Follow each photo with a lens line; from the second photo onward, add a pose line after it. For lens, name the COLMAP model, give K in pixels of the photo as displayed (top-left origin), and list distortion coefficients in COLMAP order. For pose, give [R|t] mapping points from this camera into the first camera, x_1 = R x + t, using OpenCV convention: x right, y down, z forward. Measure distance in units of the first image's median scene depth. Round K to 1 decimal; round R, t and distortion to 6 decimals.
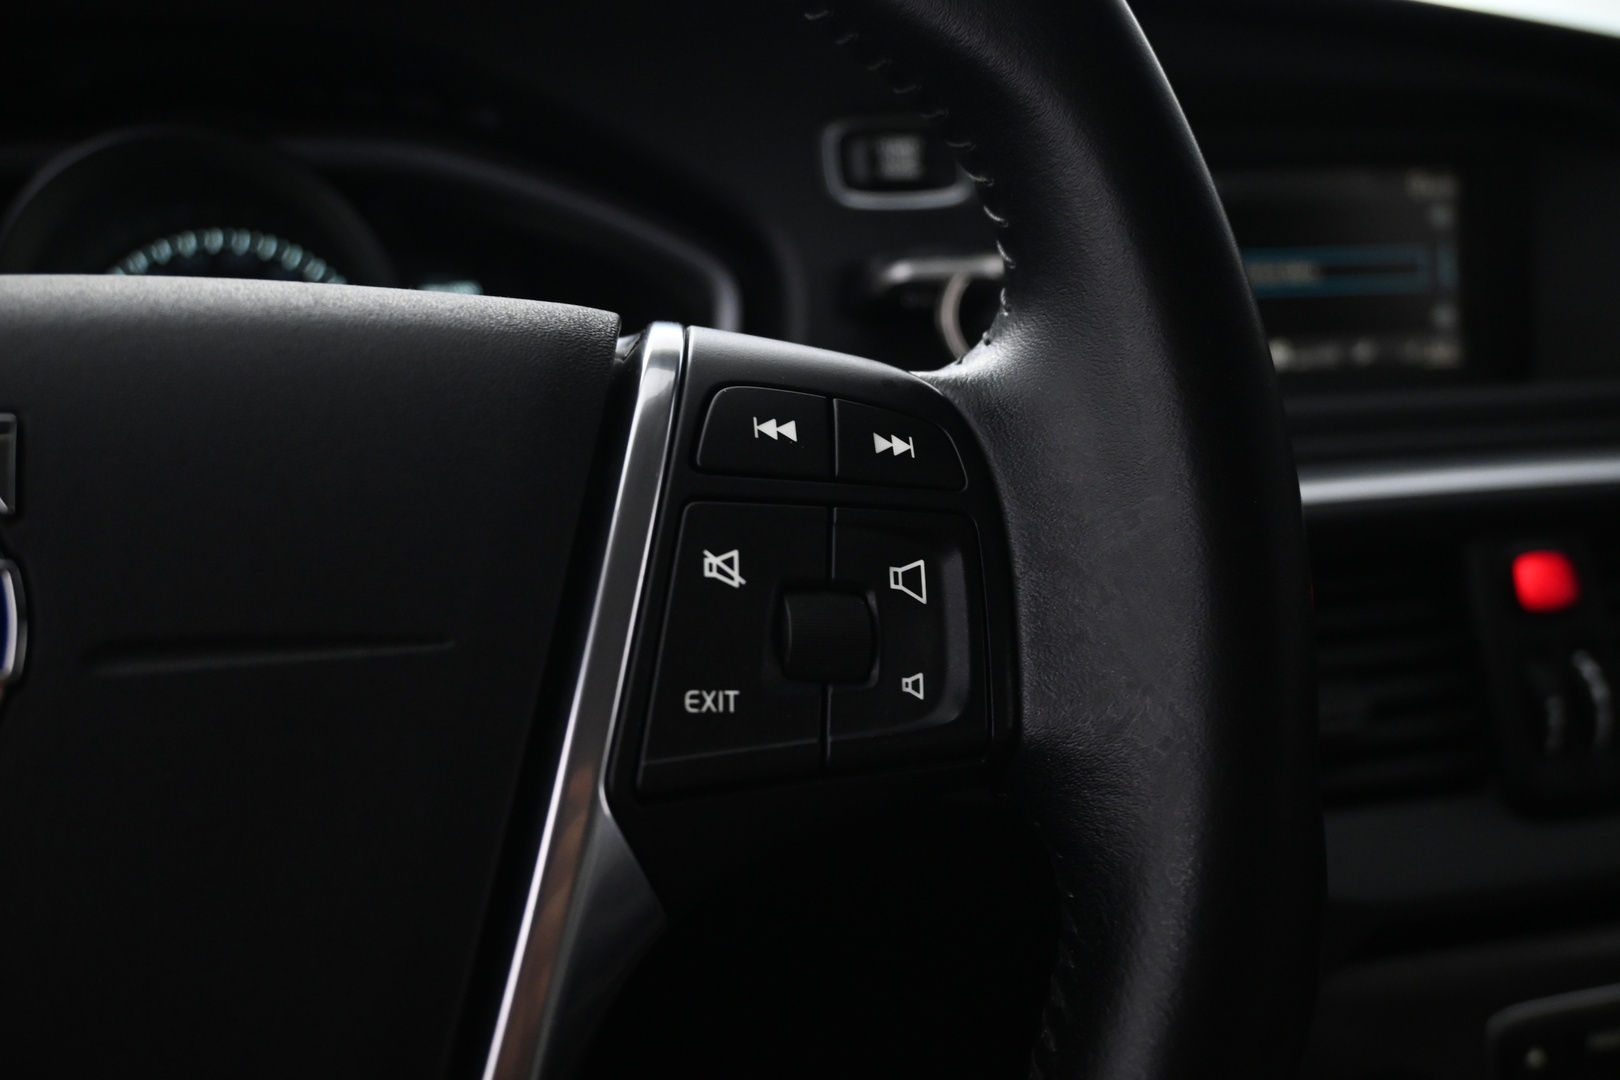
lens RADIAL K [[1443.9, 0, 804.0], [0, 1443.9, 547.2], [0, 0, 1]] dist [0.018334, 0.005935]
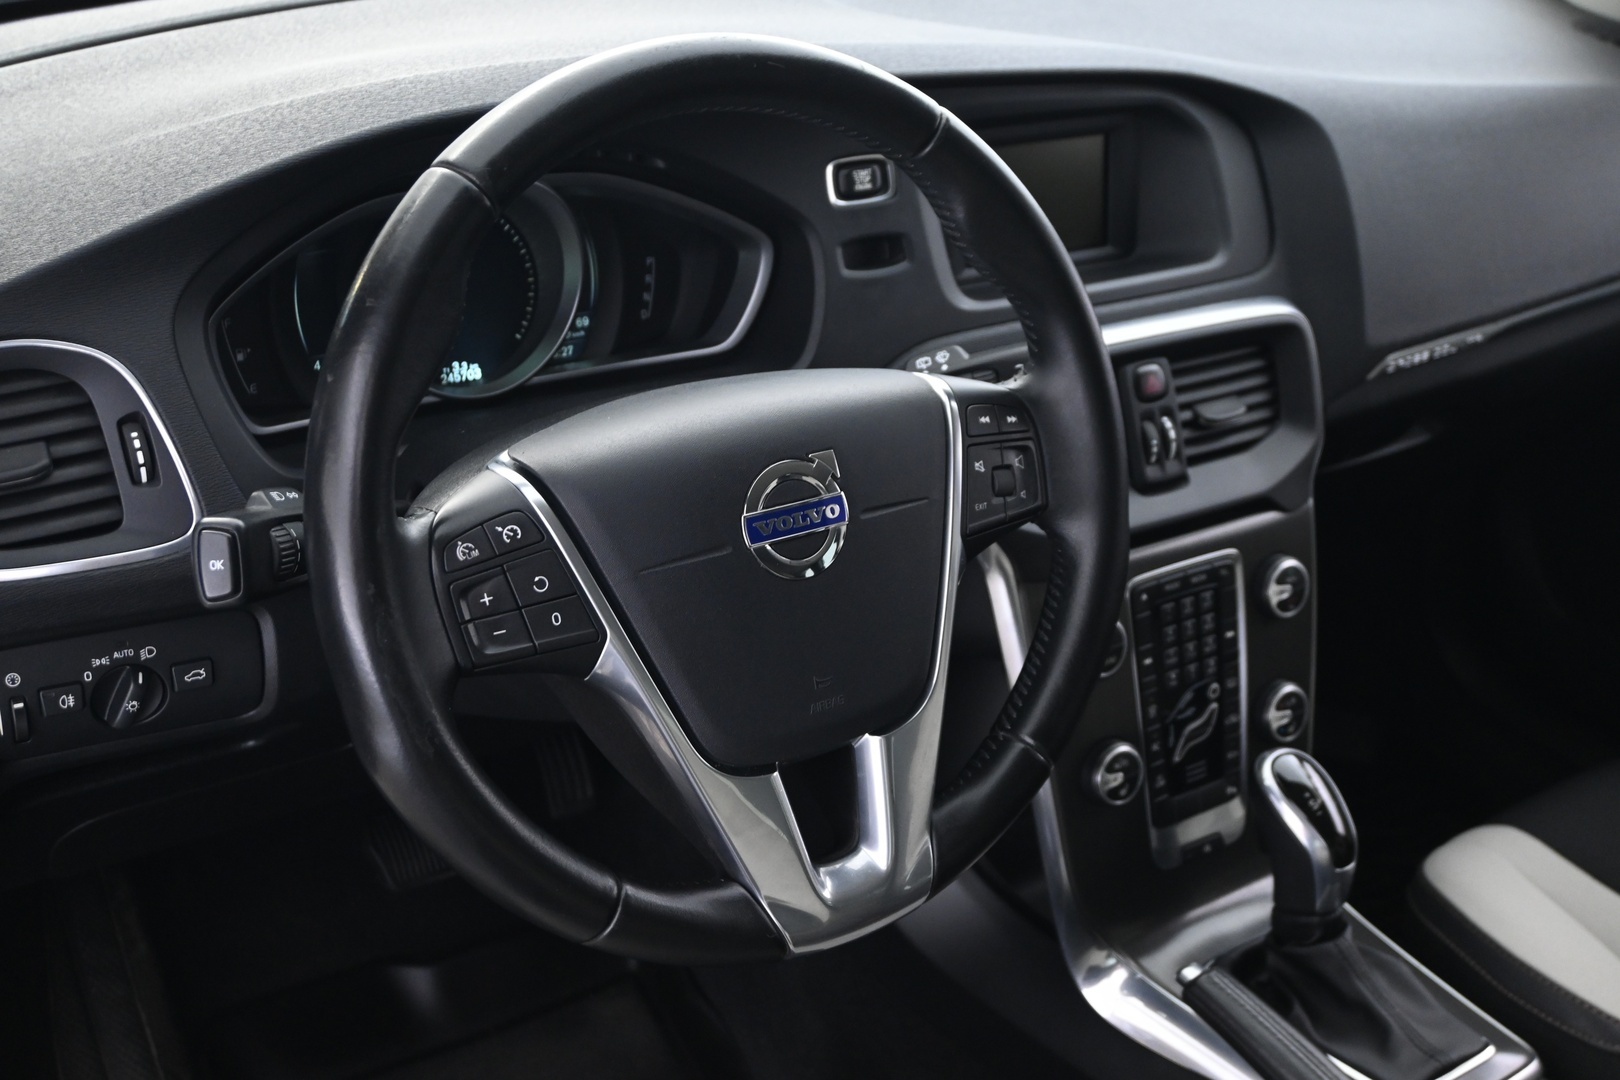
lens RADIAL K [[1848.7, 0, 812.5], [0, 1848.7, 536.1], [0, 0, 1]] dist [-0.014336, 0.000000]
pose [[0.934845, -0.091218, 0.343139, -0.926515], [0.008889, 0.972145, 0.234213, -0.407176], [-0.354945, -0.215903, 0.909615, -1.368582]]
